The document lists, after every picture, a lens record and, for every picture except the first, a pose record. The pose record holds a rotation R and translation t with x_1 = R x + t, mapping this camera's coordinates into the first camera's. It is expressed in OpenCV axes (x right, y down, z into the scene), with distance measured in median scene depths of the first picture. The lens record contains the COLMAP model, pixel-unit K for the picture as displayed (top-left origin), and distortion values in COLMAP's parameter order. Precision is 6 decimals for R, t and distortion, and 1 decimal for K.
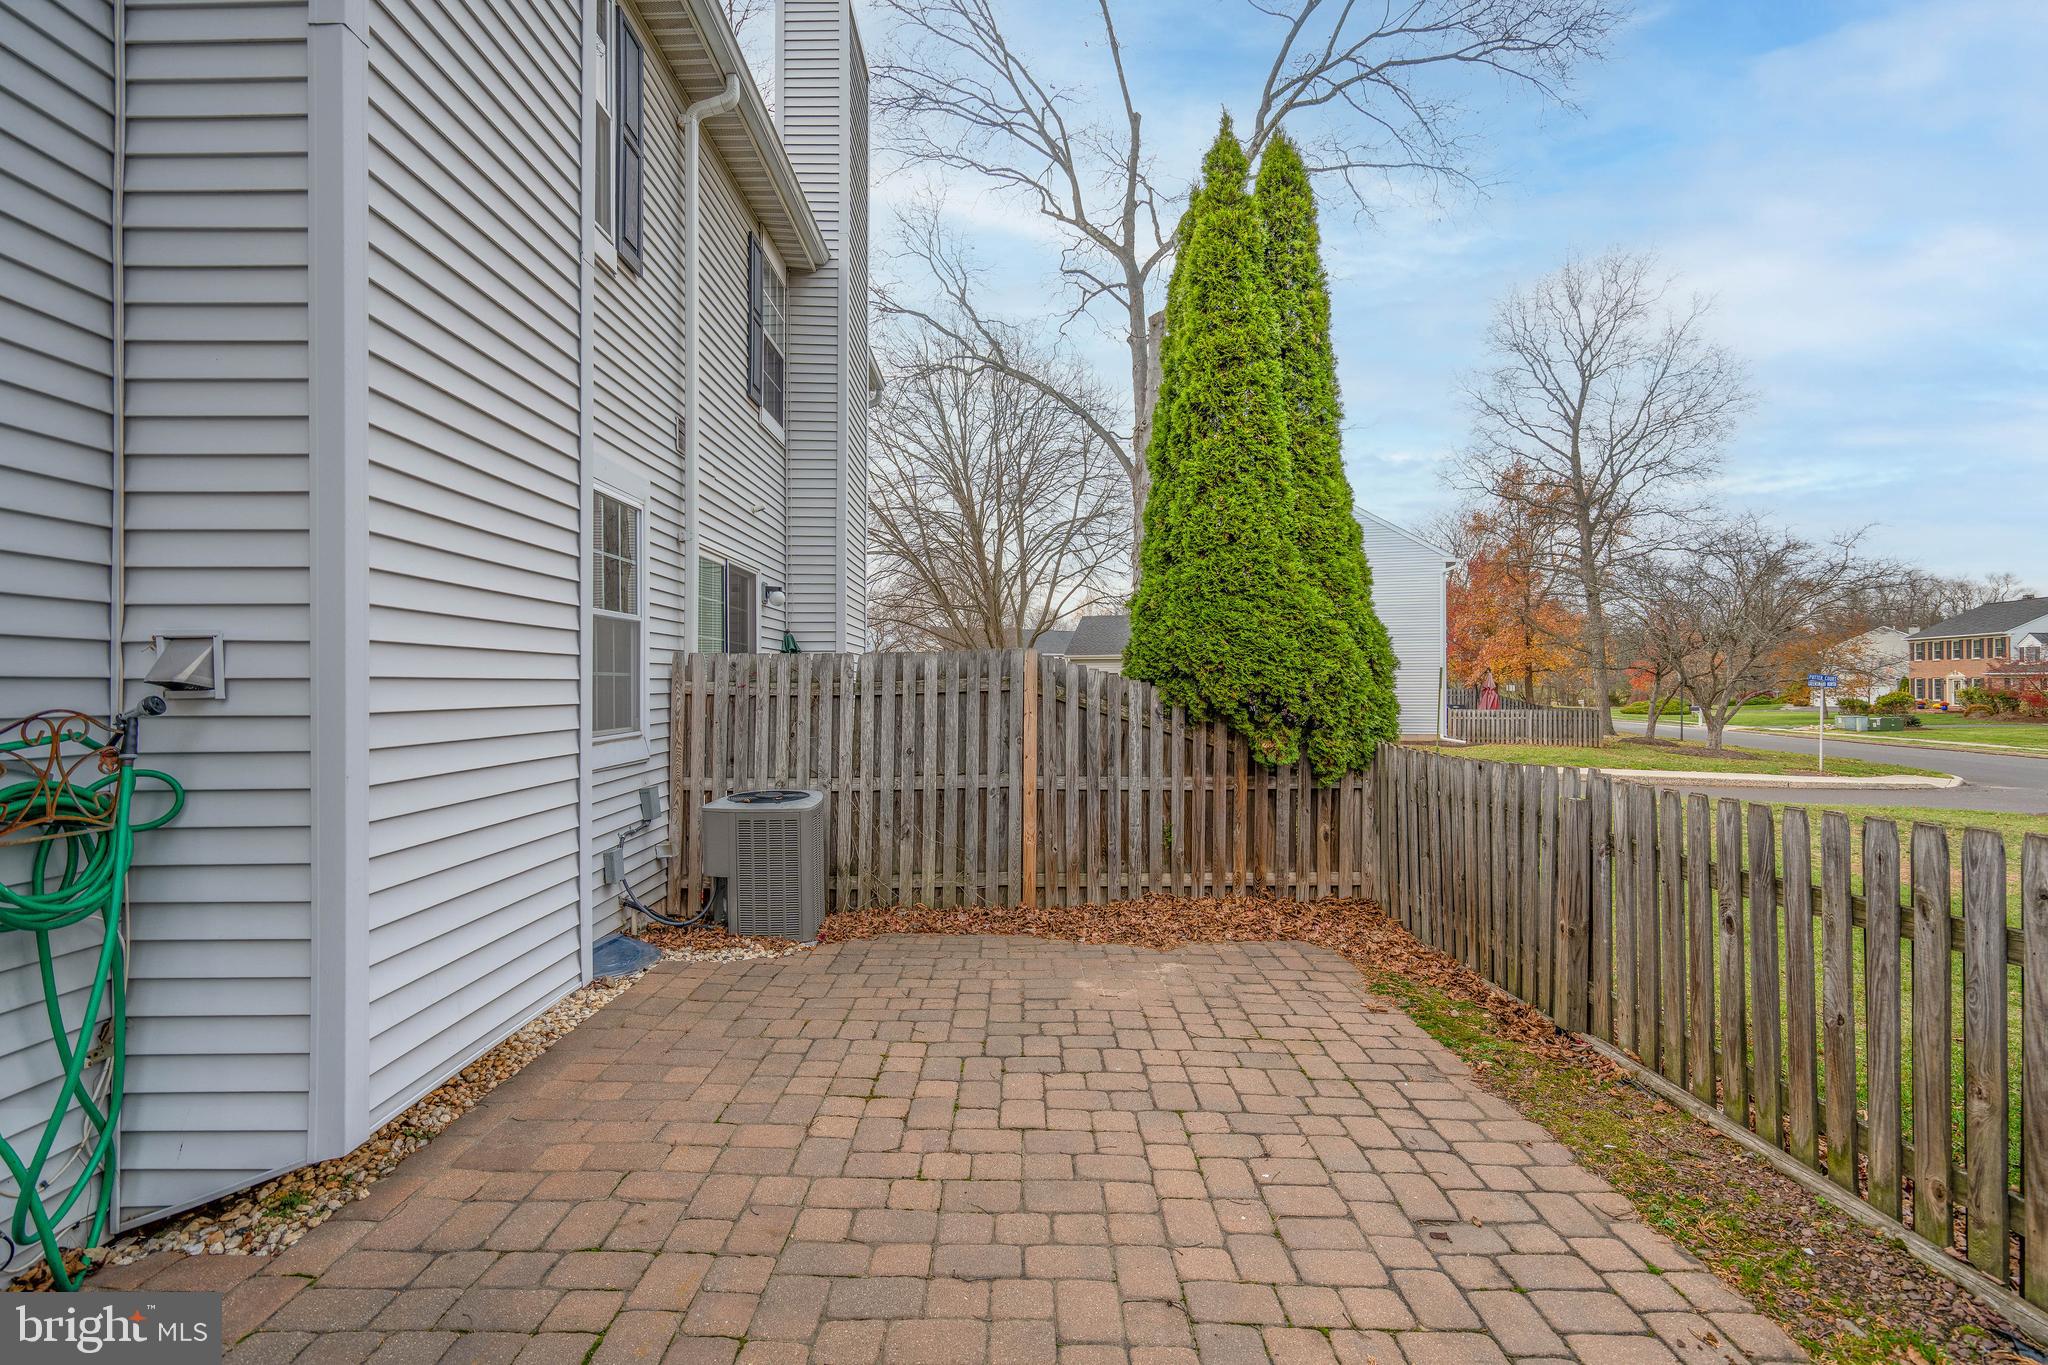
lens RADIAL K [[949.1, 0, 1024.4], [0, 949.1, 673.4], [0, 0, 1]] dist [0.030111, -0.000507]
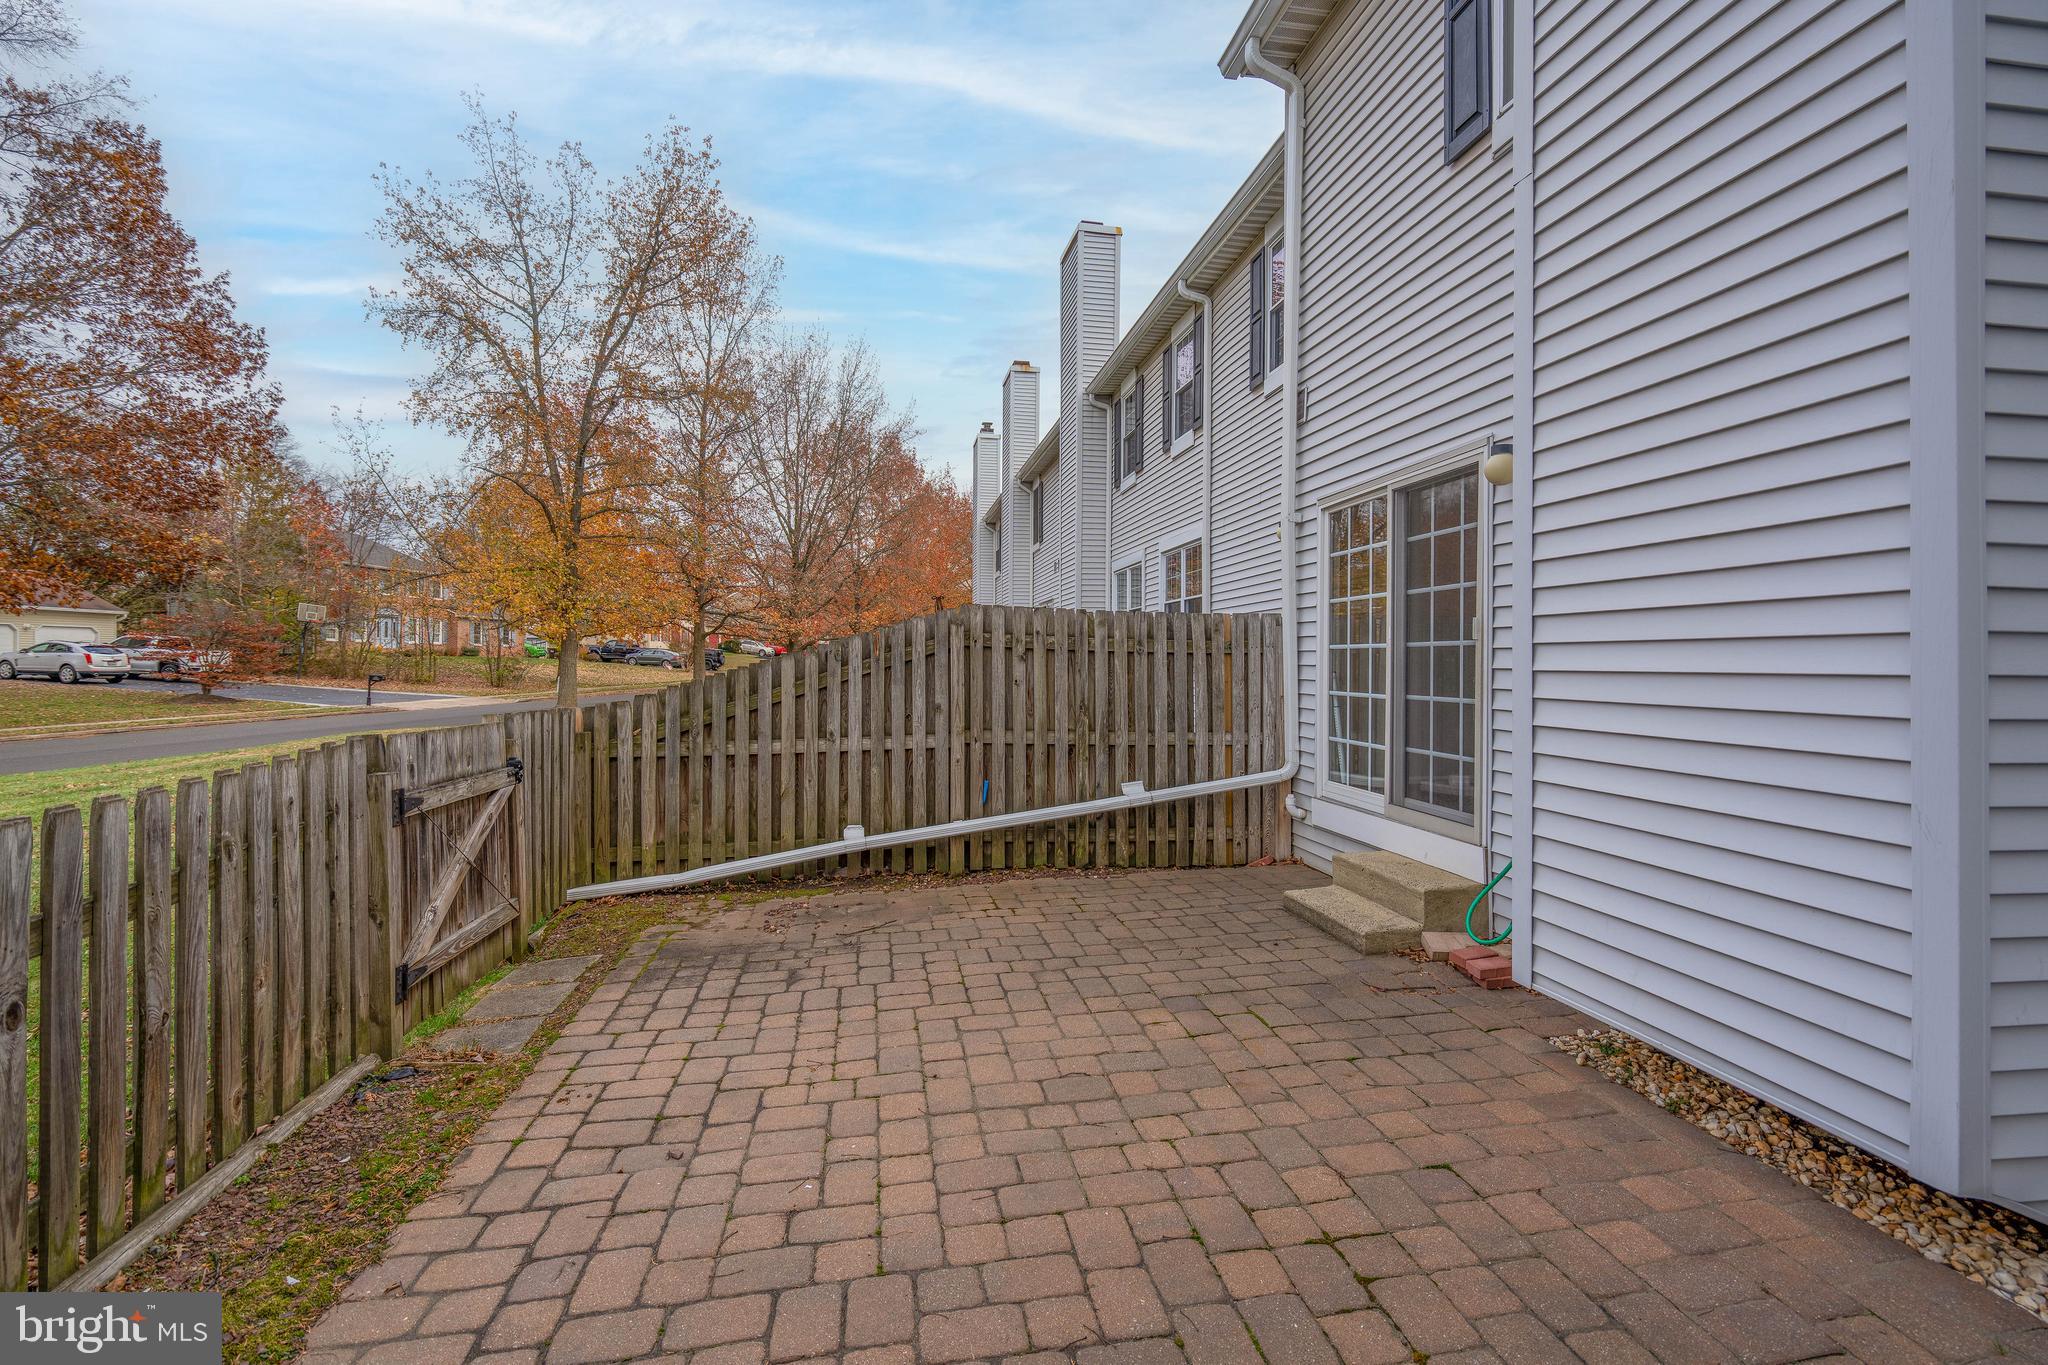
lens RADIAL K [[949.1, 0, 1029.4], [0, 949.1, 670.2], [0, 0, 1]] dist [0.030111, -0.000507]
pose [[-0.987012, 0.001284, -0.160641, 0.192775], [0.001689, 0.999996, -0.002388, 0.039309], [0.160637, -0.002628, -0.987010, 1.957959]]
